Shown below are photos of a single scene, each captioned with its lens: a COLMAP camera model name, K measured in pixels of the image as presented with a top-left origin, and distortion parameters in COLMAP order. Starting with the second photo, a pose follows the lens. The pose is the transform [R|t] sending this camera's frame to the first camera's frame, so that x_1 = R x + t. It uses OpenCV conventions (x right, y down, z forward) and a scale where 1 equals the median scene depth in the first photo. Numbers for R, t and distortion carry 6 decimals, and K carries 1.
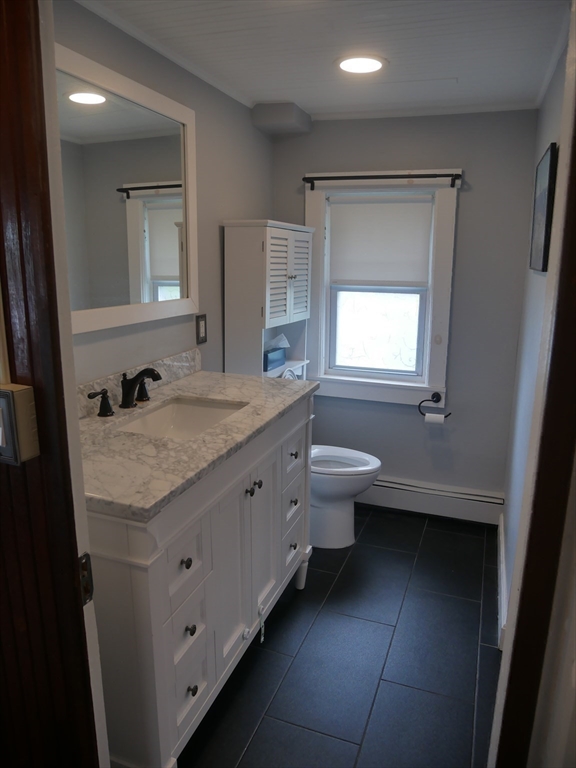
lens RADIAL K [[546.9, 0, 287.6], [0, 546.9, 382.8], [0, 0, 1]] dist [-0.057221, -0.001277]
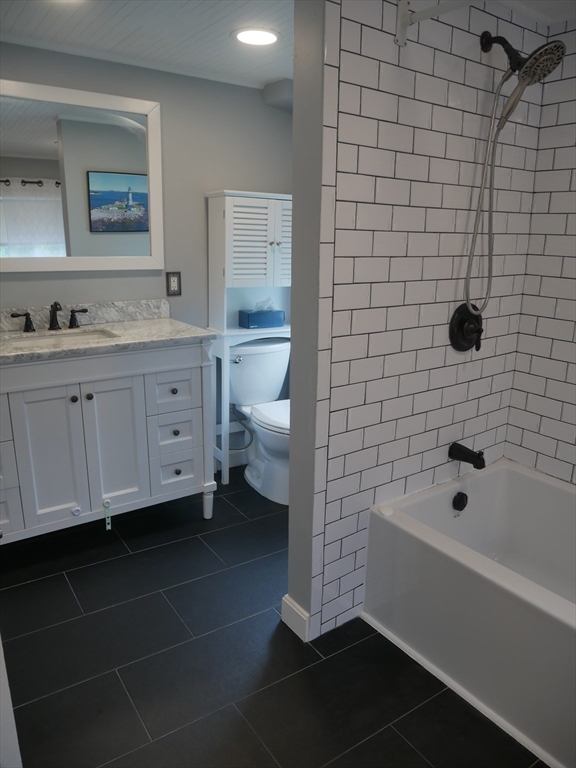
lens RADIAL K [[546.9, 0, 286.4], [0, 546.9, 382.9], [0, 0, 1]] dist [-0.057221, -0.001277]
pose [[0.814033, 0.154125, -0.559996, 0.761537], [-0.141081, 0.987744, 0.066771, 0.002475], [0.563423, 0.024651, 0.825800, 0.154685]]
